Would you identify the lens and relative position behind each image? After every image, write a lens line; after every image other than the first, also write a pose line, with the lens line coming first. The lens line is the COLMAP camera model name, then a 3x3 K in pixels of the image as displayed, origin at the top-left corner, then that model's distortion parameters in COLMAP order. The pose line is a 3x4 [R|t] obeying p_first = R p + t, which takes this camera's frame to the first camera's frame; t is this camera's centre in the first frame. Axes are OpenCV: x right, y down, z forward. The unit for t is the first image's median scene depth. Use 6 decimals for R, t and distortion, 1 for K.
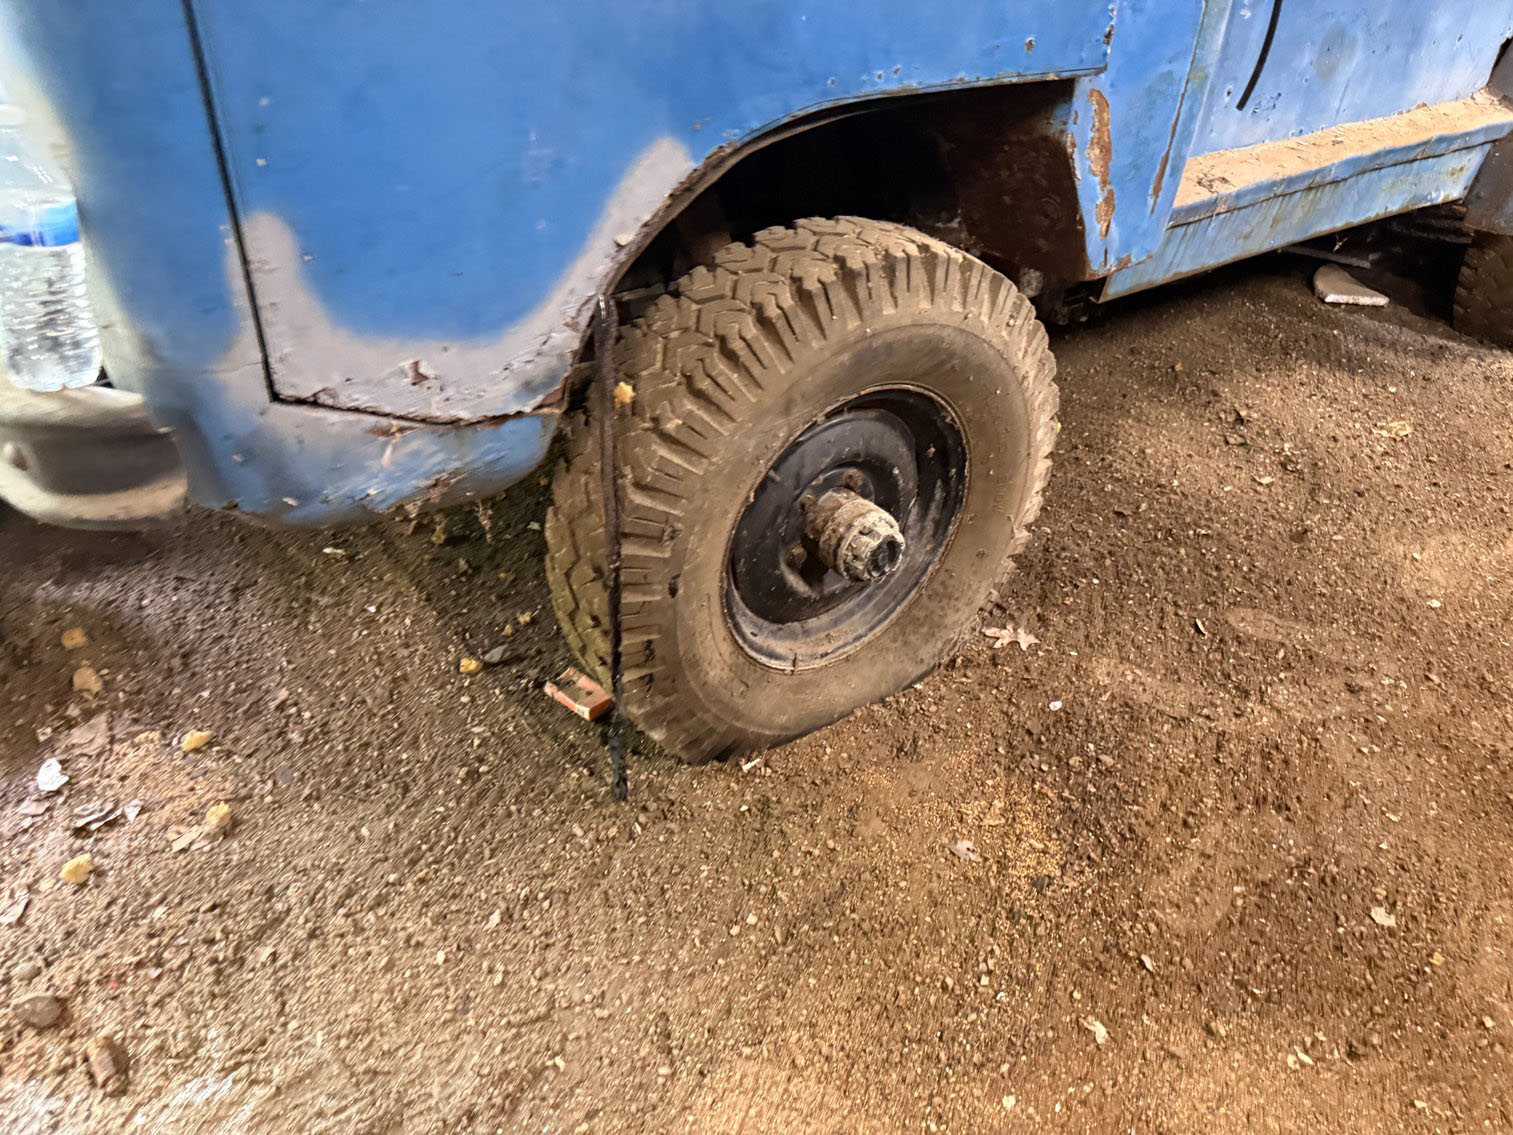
lens RADIAL K [[1092.9, 0, 744.8], [0, 1092.9, 571.2], [0, 0, 1]] dist [0.047446, -0.066289]
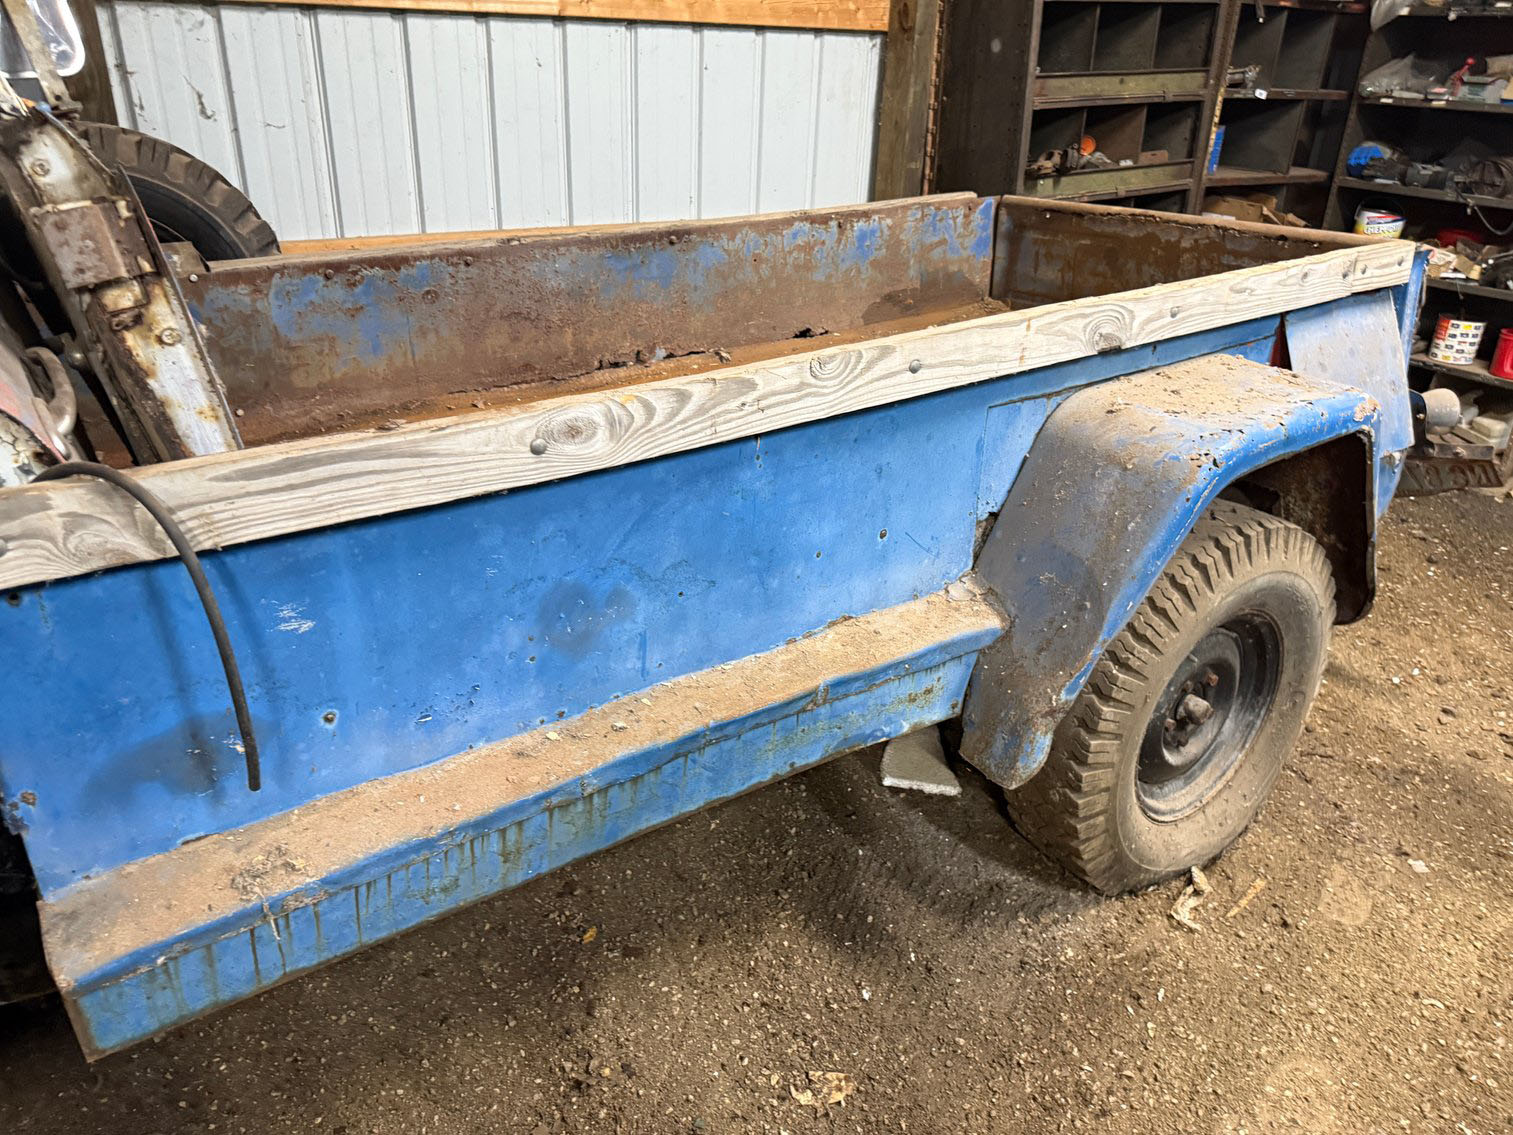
lens RADIAL K [[1092.9, 0, 757.8], [0, 1092.9, 525.5], [0, 0, 1]] dist [0.047446, -0.066289]
pose [[0.999073, 0.002609, -0.042961, 0.911273], [-0.010527, 0.982657, -0.185131, -0.540210], [0.041733, 0.185412, 0.981774, 0.429630]]
